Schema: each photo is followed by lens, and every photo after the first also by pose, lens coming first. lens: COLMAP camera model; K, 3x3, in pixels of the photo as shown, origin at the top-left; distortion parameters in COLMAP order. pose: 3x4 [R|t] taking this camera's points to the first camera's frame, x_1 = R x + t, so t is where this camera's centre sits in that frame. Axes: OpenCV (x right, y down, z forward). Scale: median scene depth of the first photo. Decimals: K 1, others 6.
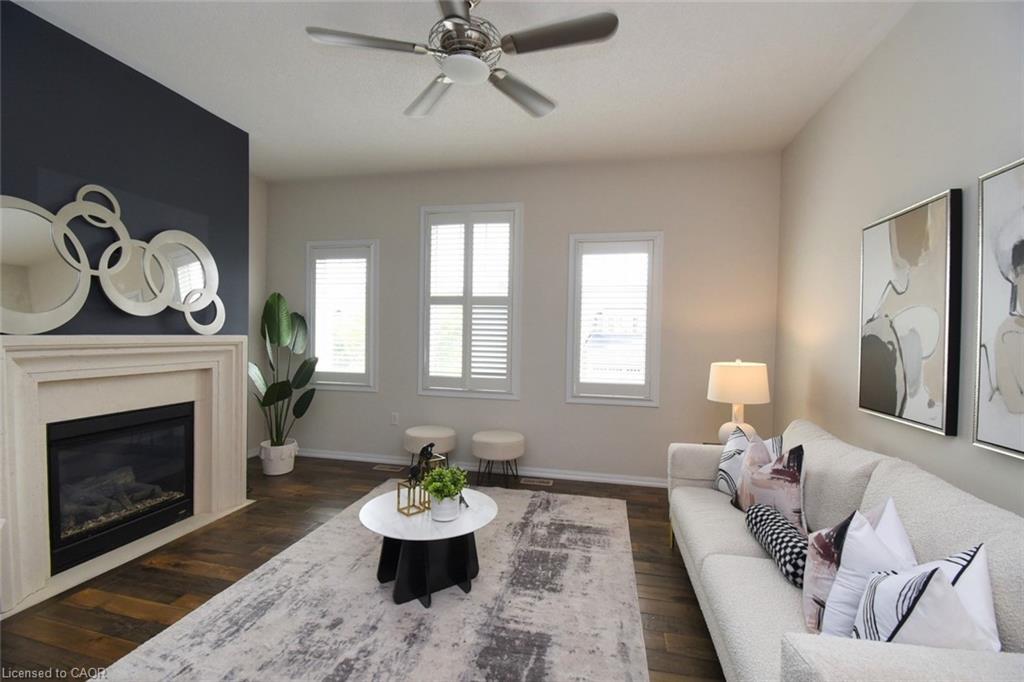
lens RADIAL K [[450.5, 0, 506.8], [0, 450.5, 343.0], [0, 0, 1]] dist [0.020221, -0.026686]
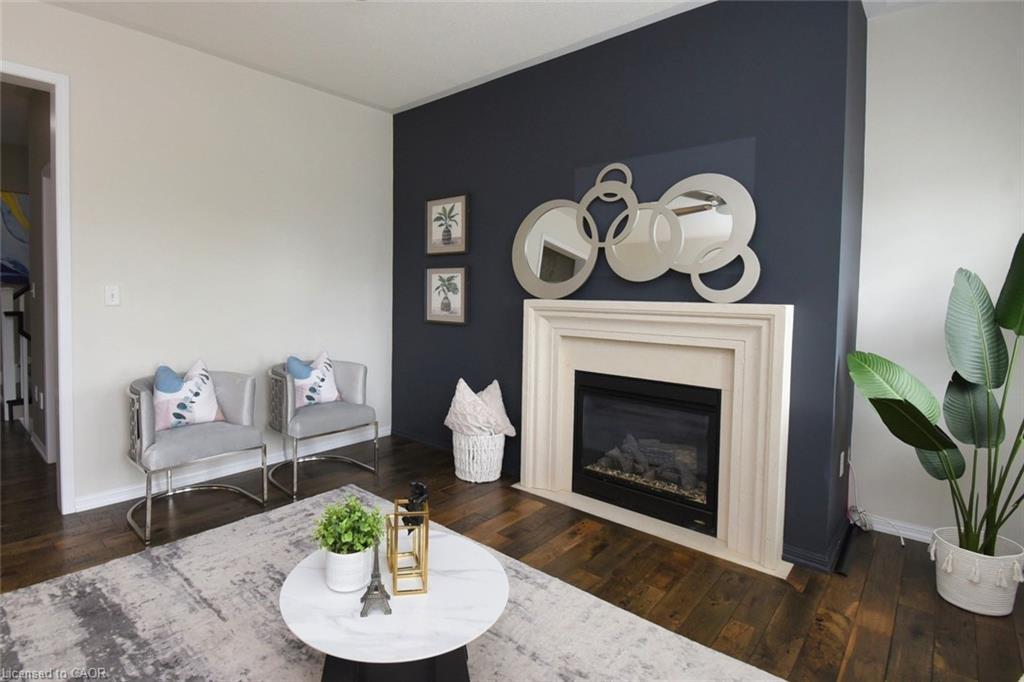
lens RADIAL K [[512.3, 0, 457.1], [0, 512.3, 310.4], [0, 0, 1]] dist [0.000868, -0.000370]
pose [[-0.522134, 0.006923, -0.852835, 0.327800], [-0.037606, 0.998808, 0.031132, -0.017811], [0.852034, 0.048326, -0.521251, 1.249436]]
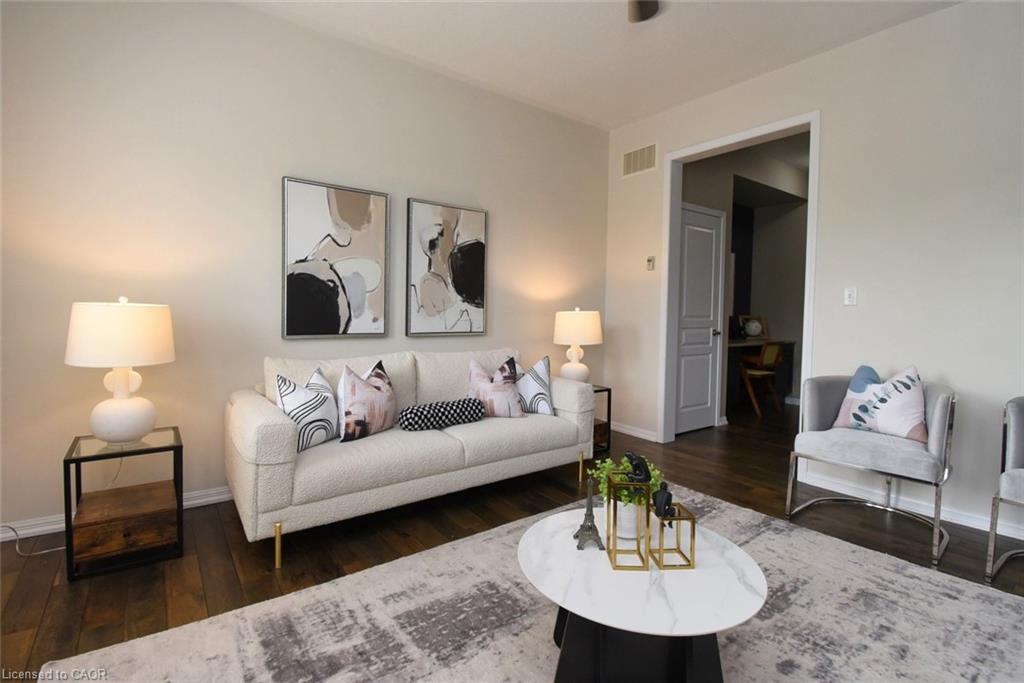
lens RADIAL K [[484.3, 0, 494.2], [0, 484.3, 319.8], [0, 0, 1]] dist [-0.022502, 0.000072]
pose [[-0.742470, -0.043378, 0.668474, -0.385596], [-0.017232, 0.998808, 0.045674, 0.033653], [-0.669658, 0.022393, -0.742332, 1.395260]]
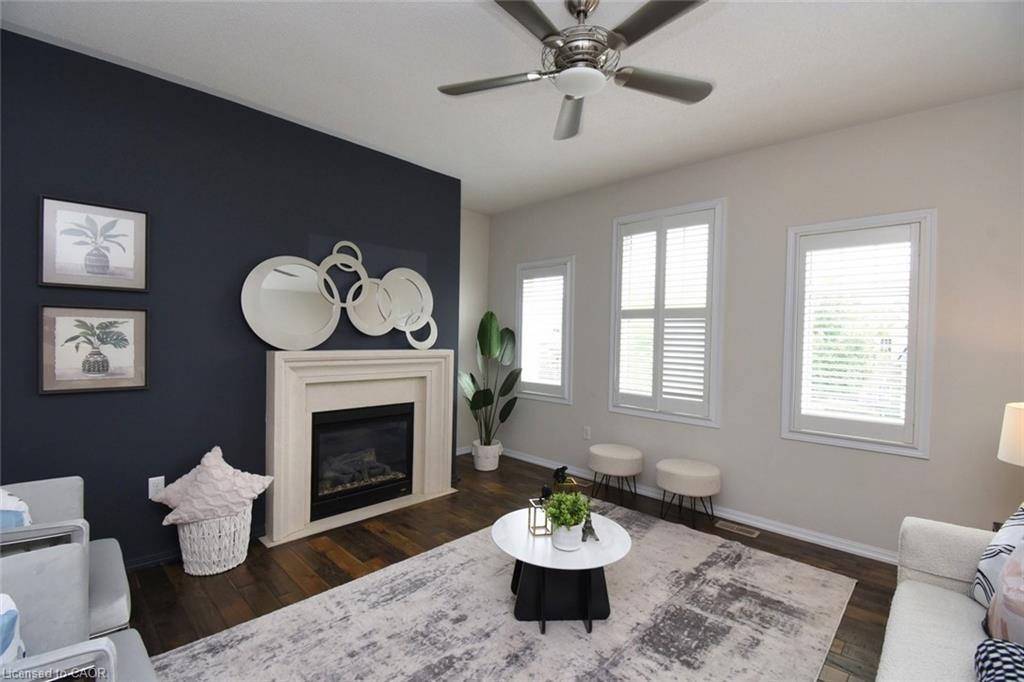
lens RADIAL K [[450.5, 0, 506.8], [0, 450.5, 343.0], [0, 0, 1]] dist [0.020221, -0.026686]
pose [[0.846426, 0.007354, -0.532456, 0.223737], [-0.015787, 0.999812, -0.011287, -0.029732], [0.532272, 0.017960, 0.846383, 0.089022]]
